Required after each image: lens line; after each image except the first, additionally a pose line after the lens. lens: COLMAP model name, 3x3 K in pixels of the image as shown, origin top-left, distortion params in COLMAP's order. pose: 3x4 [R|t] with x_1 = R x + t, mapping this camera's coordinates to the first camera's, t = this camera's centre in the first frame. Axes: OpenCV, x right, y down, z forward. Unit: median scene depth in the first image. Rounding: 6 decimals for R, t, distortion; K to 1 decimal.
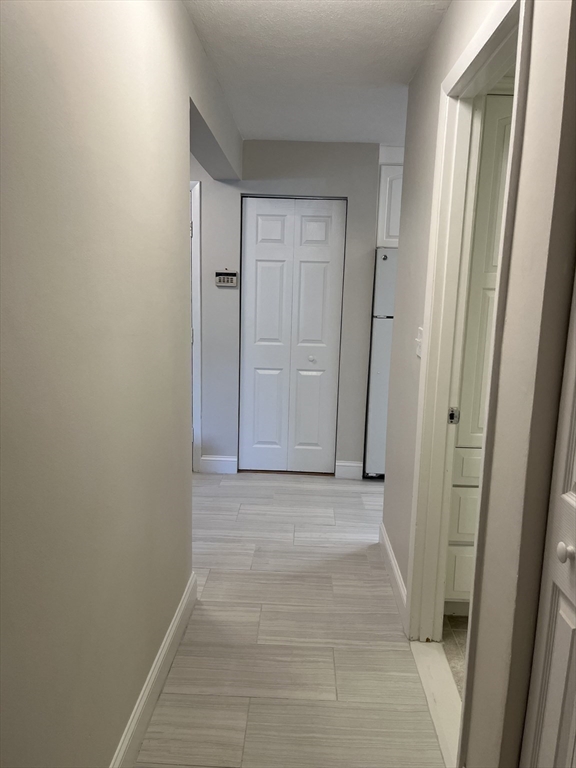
lens RADIAL K [[593.8, 0, 288.0], [0, 593.8, 384.0], [0, 0, 1]] dist [0.122130, -0.152626]
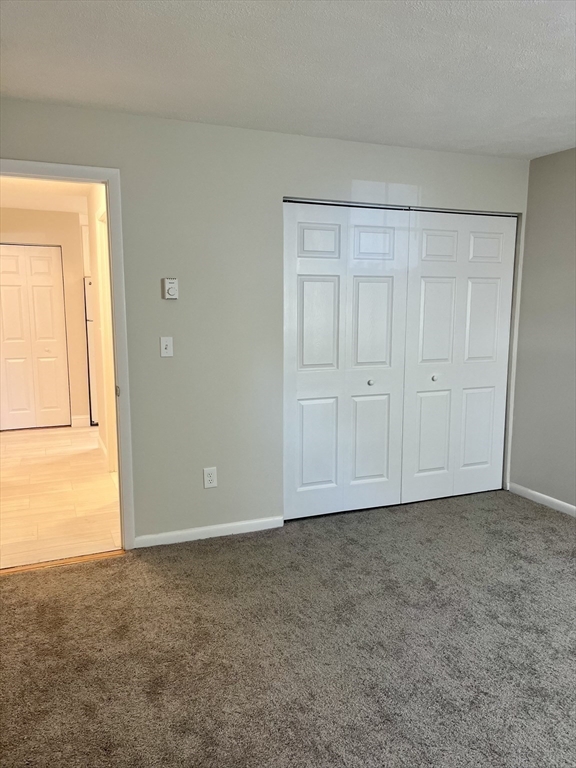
lens RADIAL K [[593.8, 0, 288.0], [0, 593.8, 384.0], [0, 0, 1]] dist [0.122130, -0.152626]
pose [[0.911142, -0.087642, 0.402665, -0.028435], [0.094127, 0.995553, 0.003698, 0.099023], [-0.401199, 0.034532, 0.915340, -0.663922]]
